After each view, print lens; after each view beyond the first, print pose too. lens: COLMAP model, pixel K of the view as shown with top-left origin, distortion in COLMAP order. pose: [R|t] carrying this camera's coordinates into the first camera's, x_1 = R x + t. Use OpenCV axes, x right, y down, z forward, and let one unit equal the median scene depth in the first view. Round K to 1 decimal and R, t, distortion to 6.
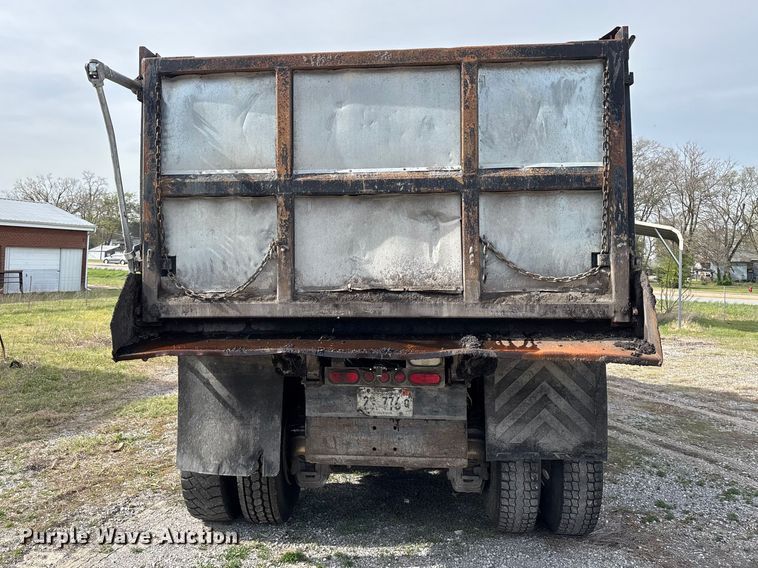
lens RADIAL K [[654.7, 0, 379.9], [0, 654.7, 258.4], [0, 0, 1]] dist [0.008853, -0.115077]
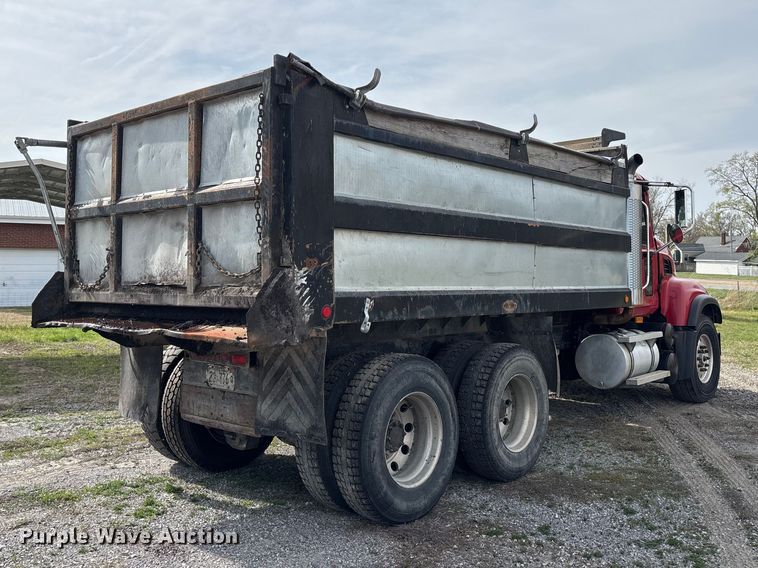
lens RADIAL K [[732.6, 0, 378.5], [0, 732.6, 253.0], [0, 0, 1]] dist [-0.002072, -0.007761]
pose [[0.812882, -0.017442, -0.582167, 1.213058], [0.011027, 0.999833, -0.014558, 0.011977], [0.582324, 0.005414, 0.812939, 0.063272]]
